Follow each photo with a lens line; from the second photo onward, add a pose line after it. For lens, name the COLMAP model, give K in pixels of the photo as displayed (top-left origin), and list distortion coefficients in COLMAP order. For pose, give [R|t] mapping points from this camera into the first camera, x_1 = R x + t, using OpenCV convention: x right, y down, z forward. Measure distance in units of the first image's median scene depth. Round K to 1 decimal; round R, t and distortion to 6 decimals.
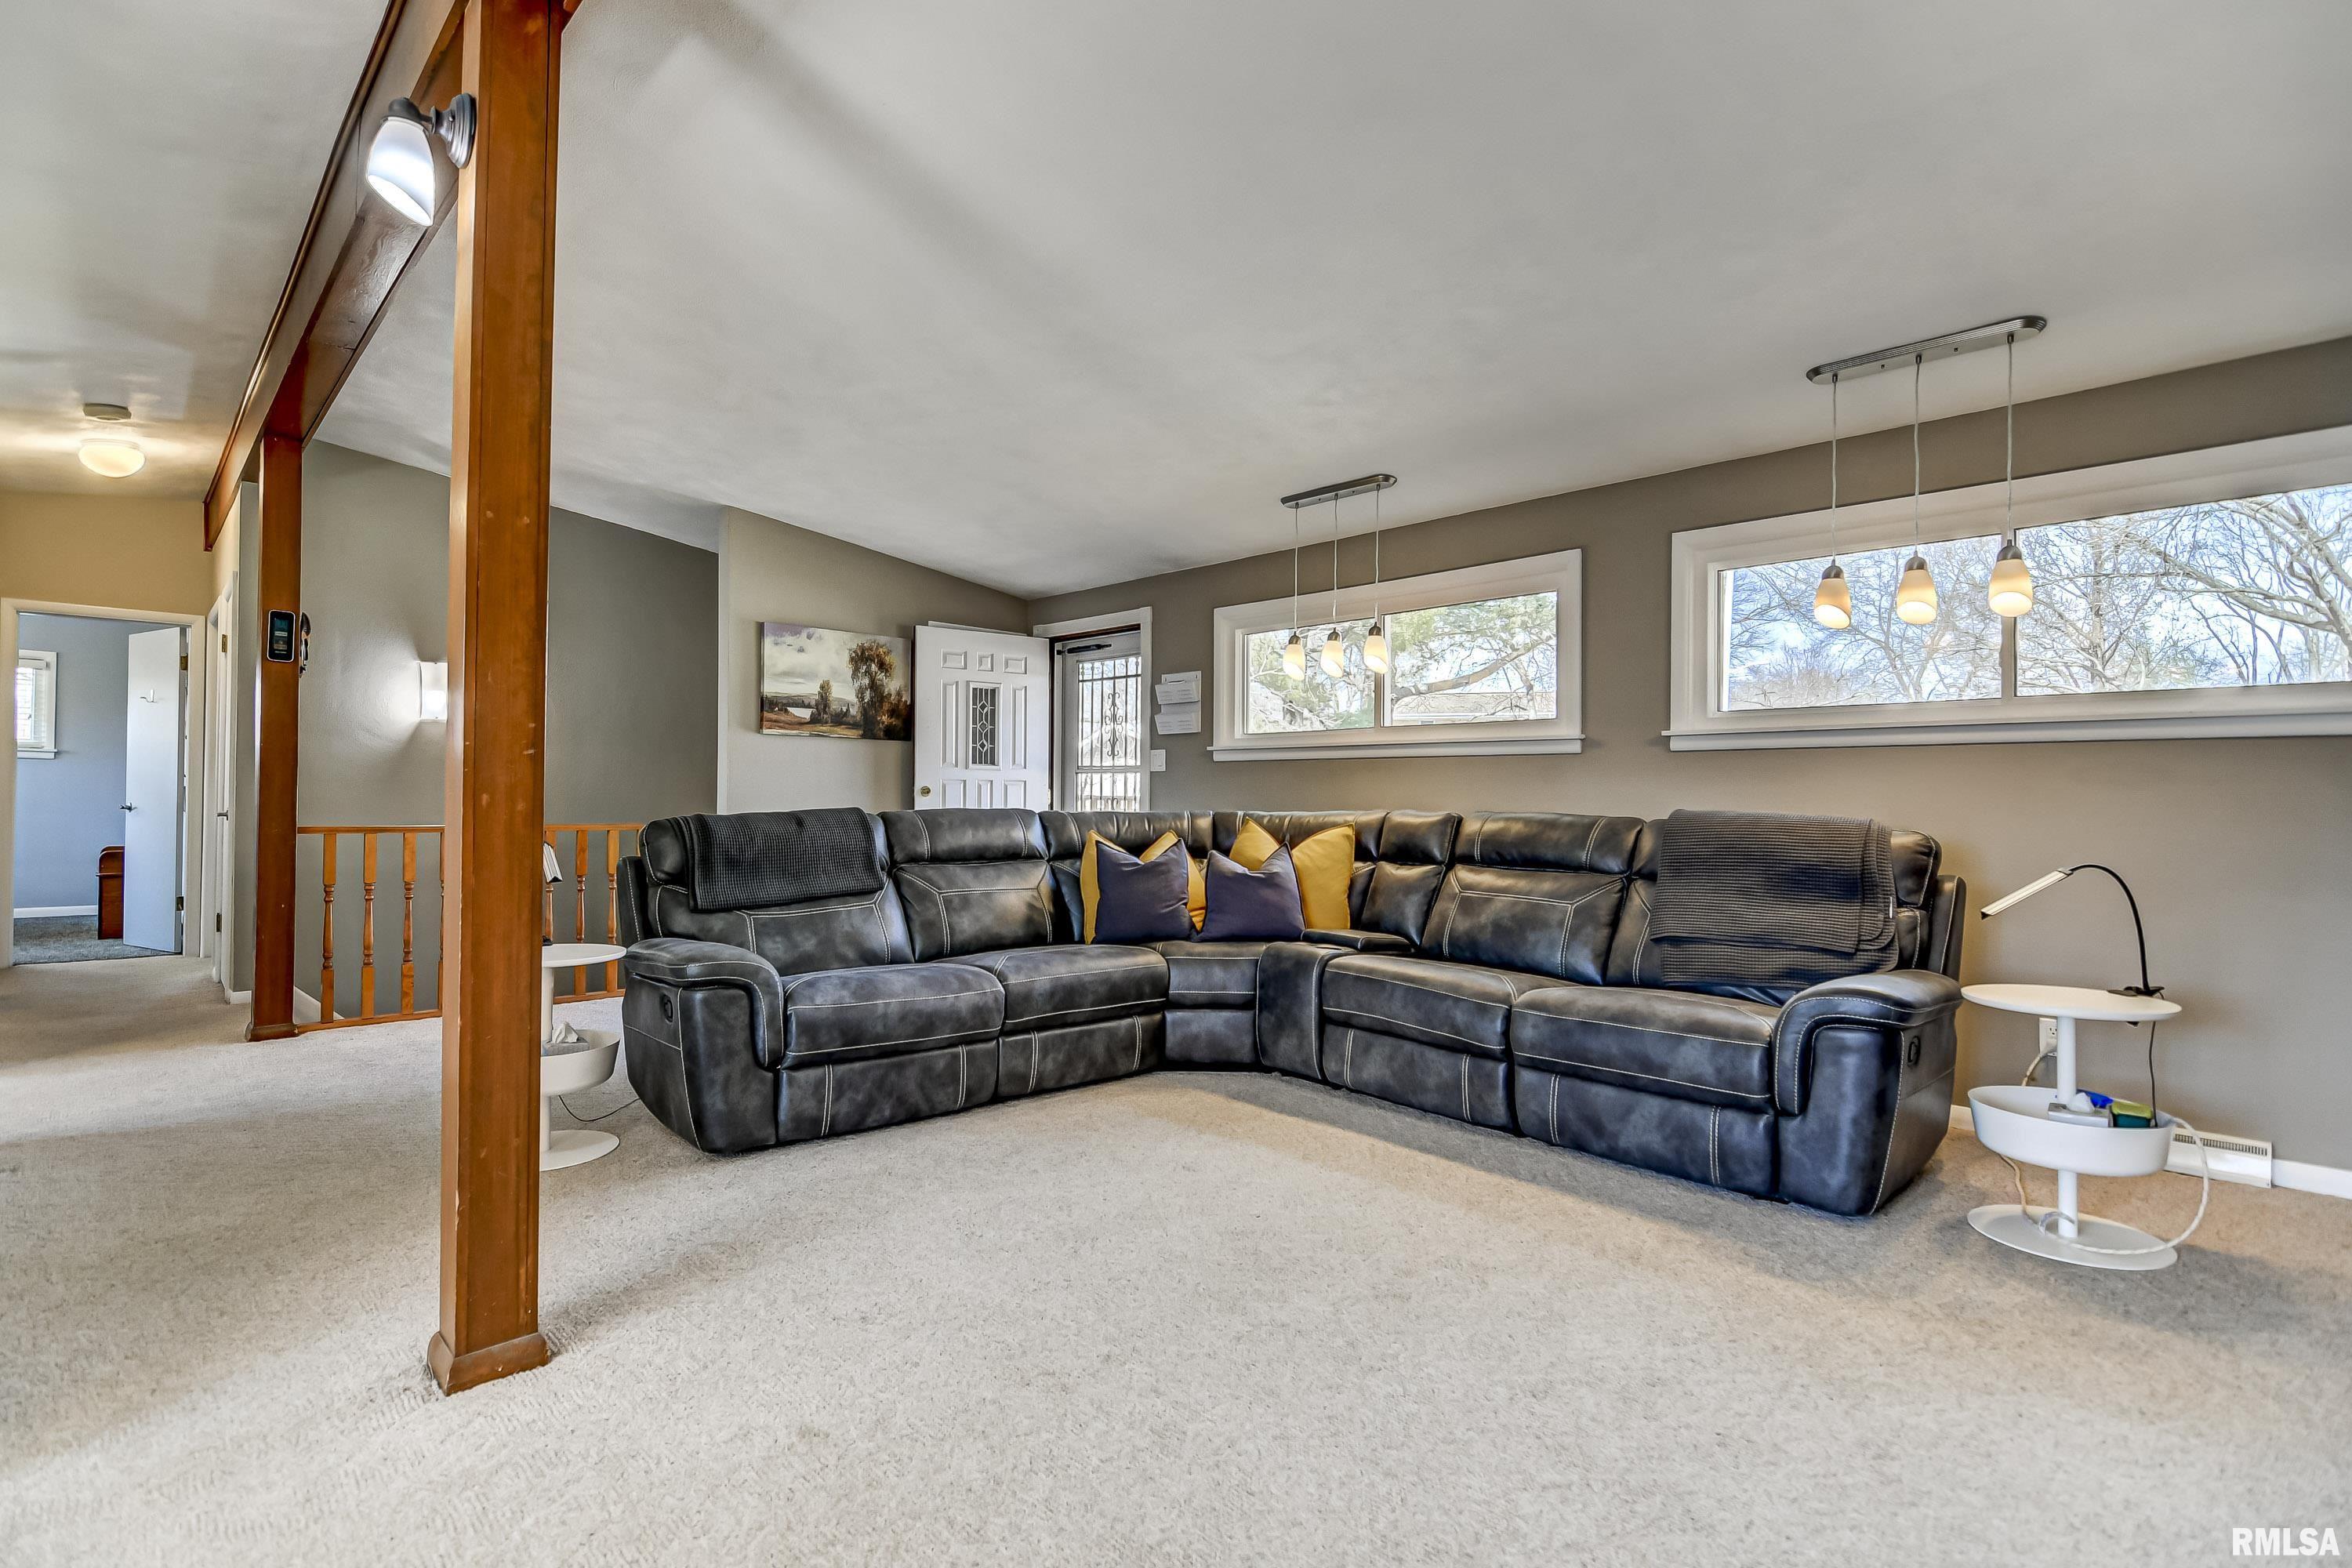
lens RADIAL K [[1102.7, 0, 1176.0], [0, 1102.7, 784.0], [0, 0, 1]] dist [0.000141, -0.000667]
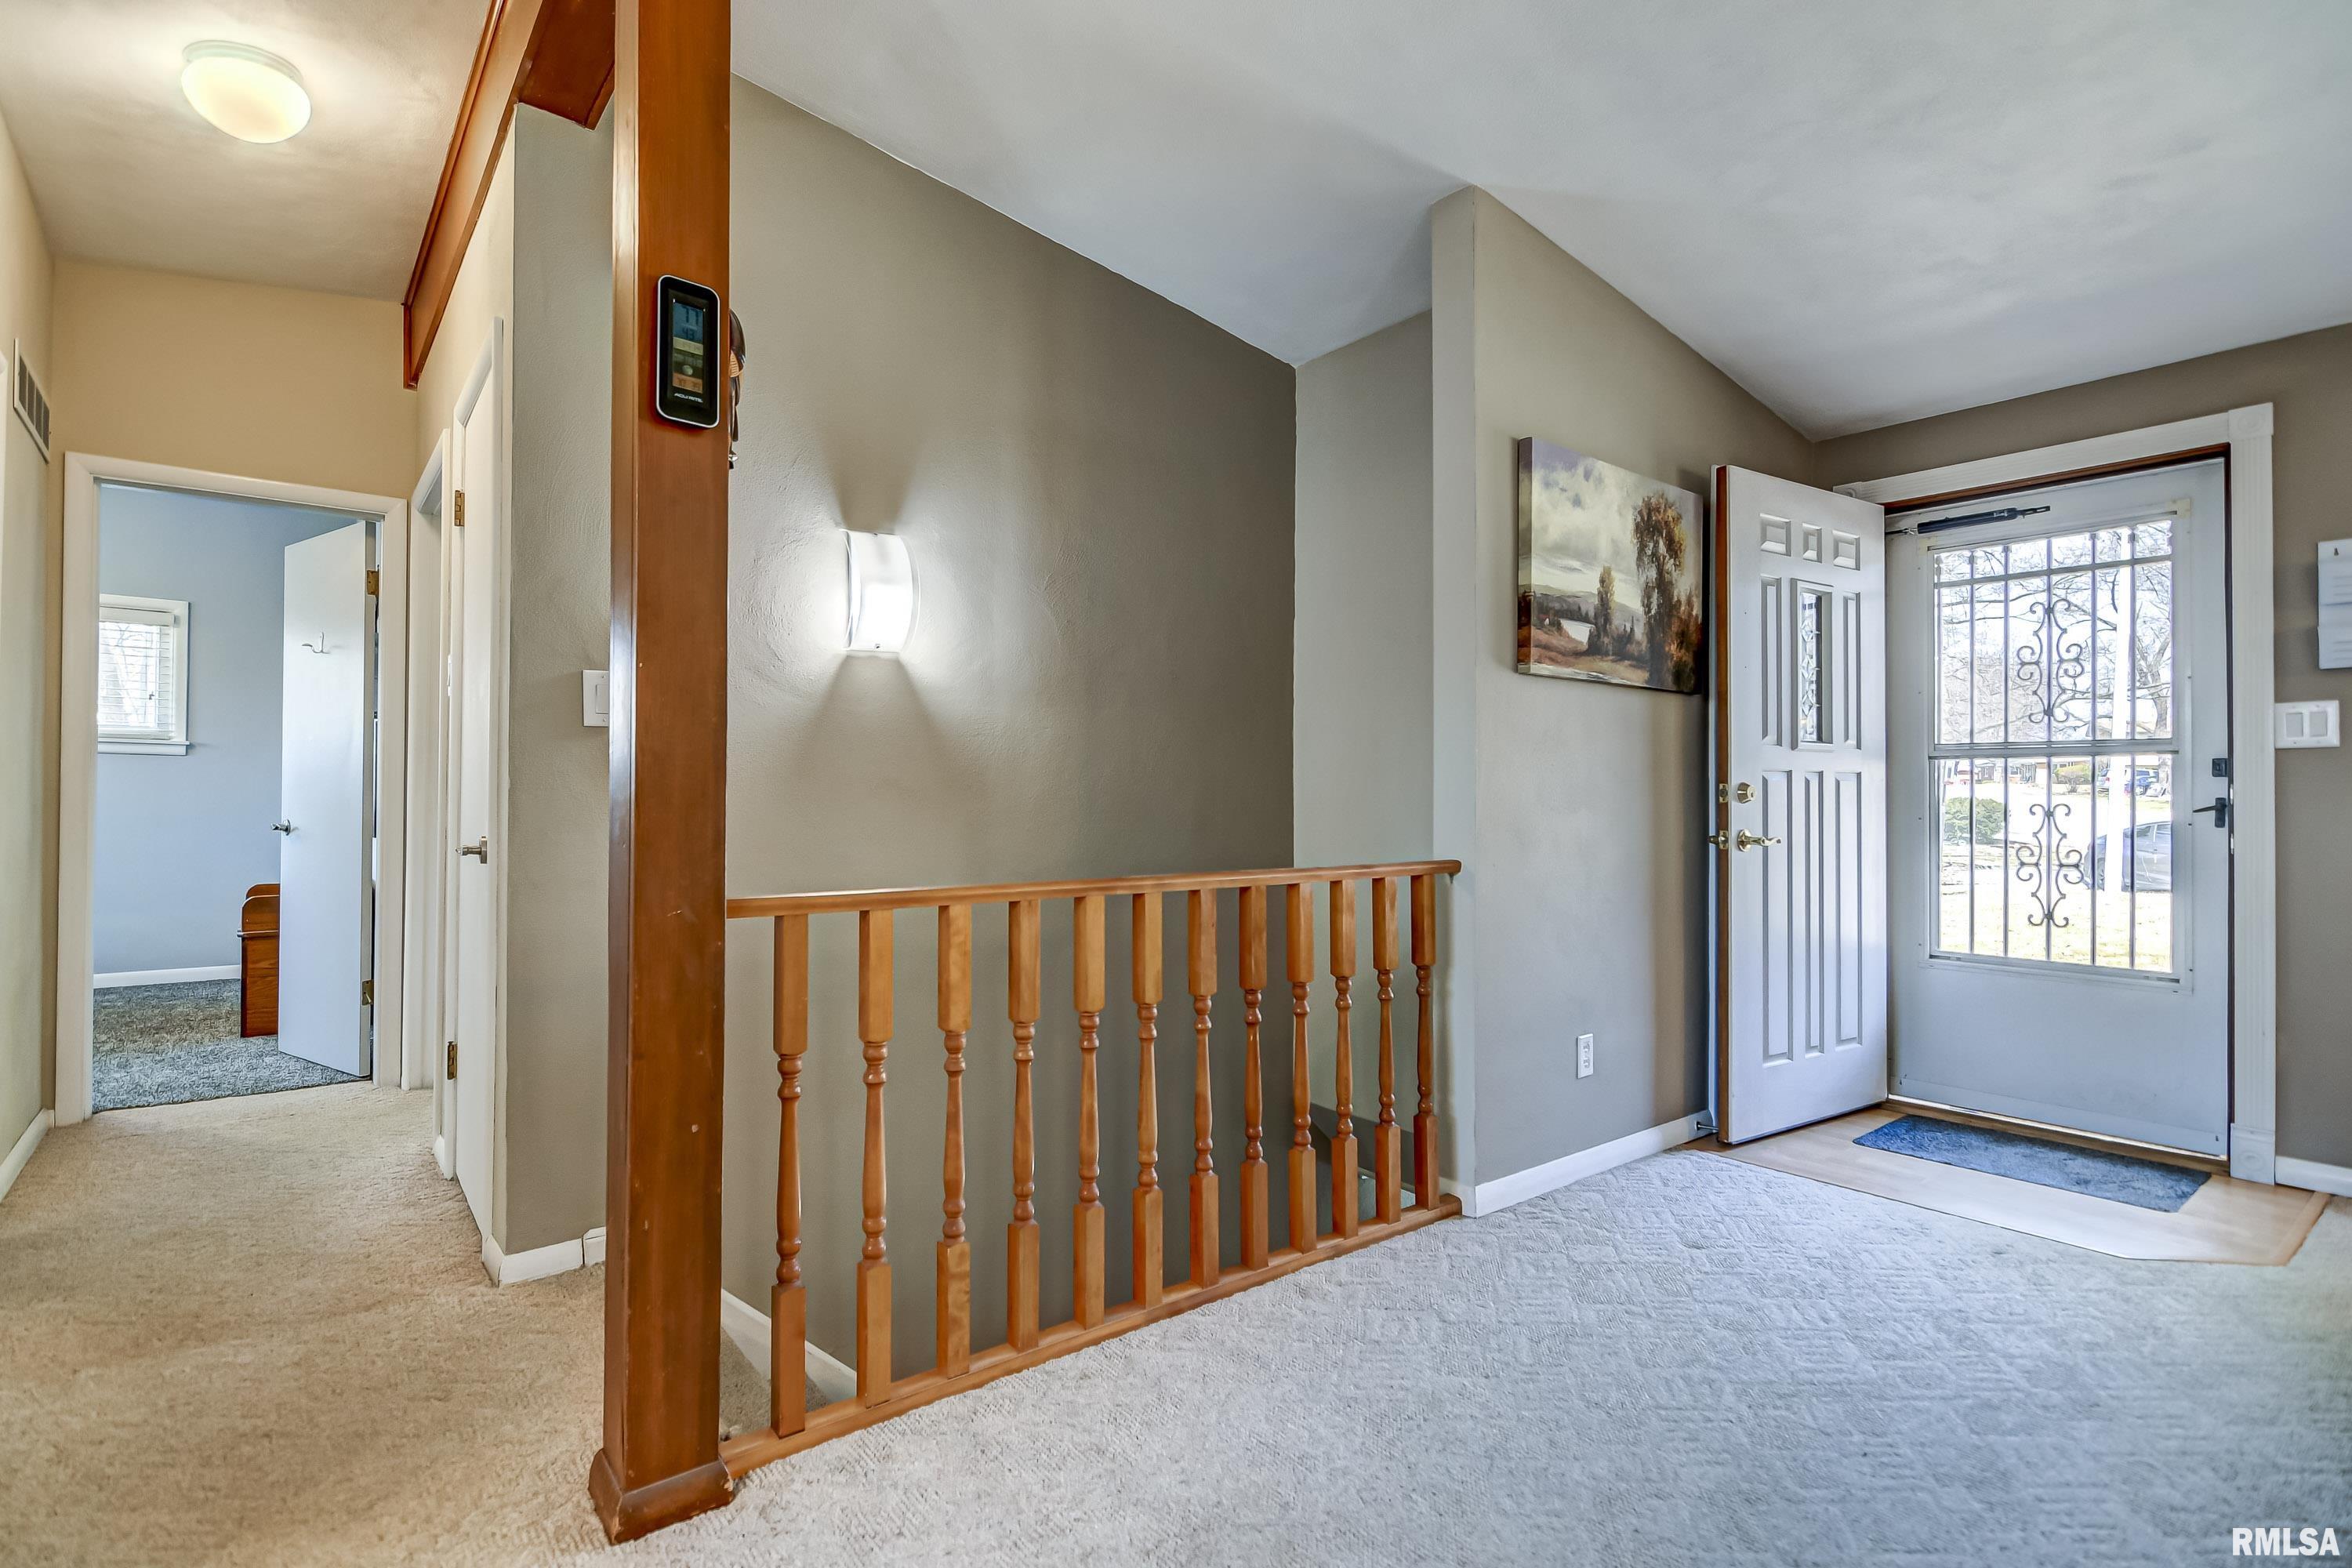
lens RADIAL K [[1102.7, 0, 1176.0], [0, 1102.7, 784.0], [0, 0, 1]] dist [0.000141, -0.000667]
pose [[0.996680, -0.006931, -0.081122, -0.460915], [0.006672, 0.999972, -0.003460, 0.002851], [0.081144, 0.002907, 0.996698, 0.486554]]
